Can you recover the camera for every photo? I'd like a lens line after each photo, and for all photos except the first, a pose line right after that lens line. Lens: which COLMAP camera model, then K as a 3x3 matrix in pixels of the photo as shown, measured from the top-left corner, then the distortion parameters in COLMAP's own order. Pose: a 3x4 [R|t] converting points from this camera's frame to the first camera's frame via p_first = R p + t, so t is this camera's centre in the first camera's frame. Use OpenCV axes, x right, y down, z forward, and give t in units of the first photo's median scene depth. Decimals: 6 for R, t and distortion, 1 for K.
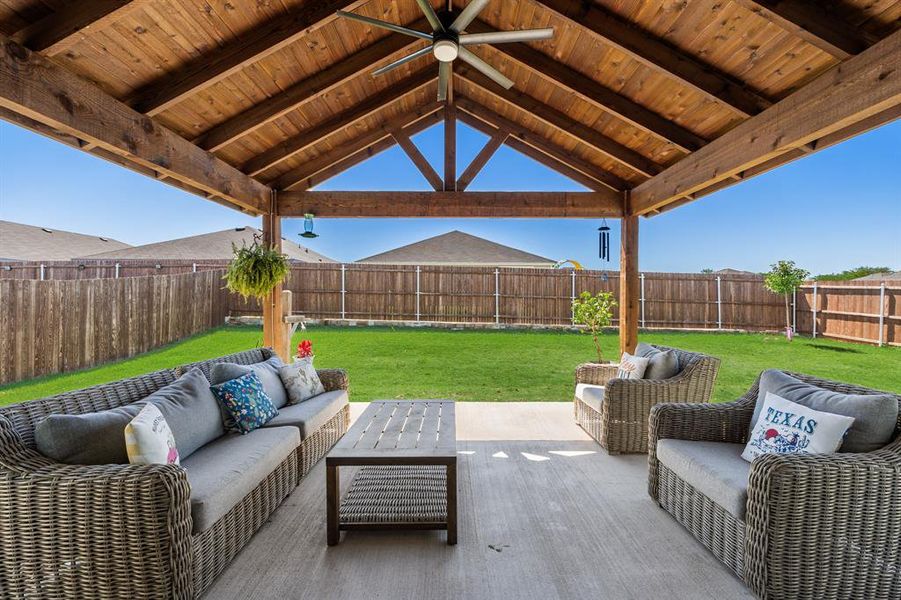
lens RADIAL K [[348.6, 0, 453.1], [0, 348.6, 300.5], [0, 0, 1]] dist [0.001344, -0.000025]
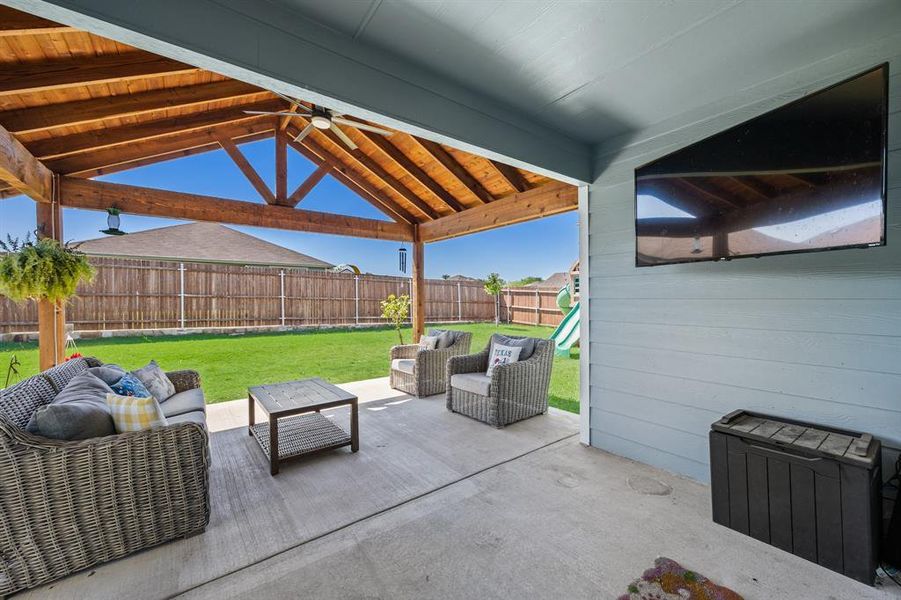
lens RADIAL K [[348.6, 0, 448.5], [0, 348.6, 299.0], [0, 0, 1]] dist [0.001344, -0.000025]
pose [[0.805464, -0.008599, 0.592582, -0.251348], [0.013492, 0.999902, -0.003829, 0.000344], [-0.592491, 0.011079, 0.805501, -0.235176]]
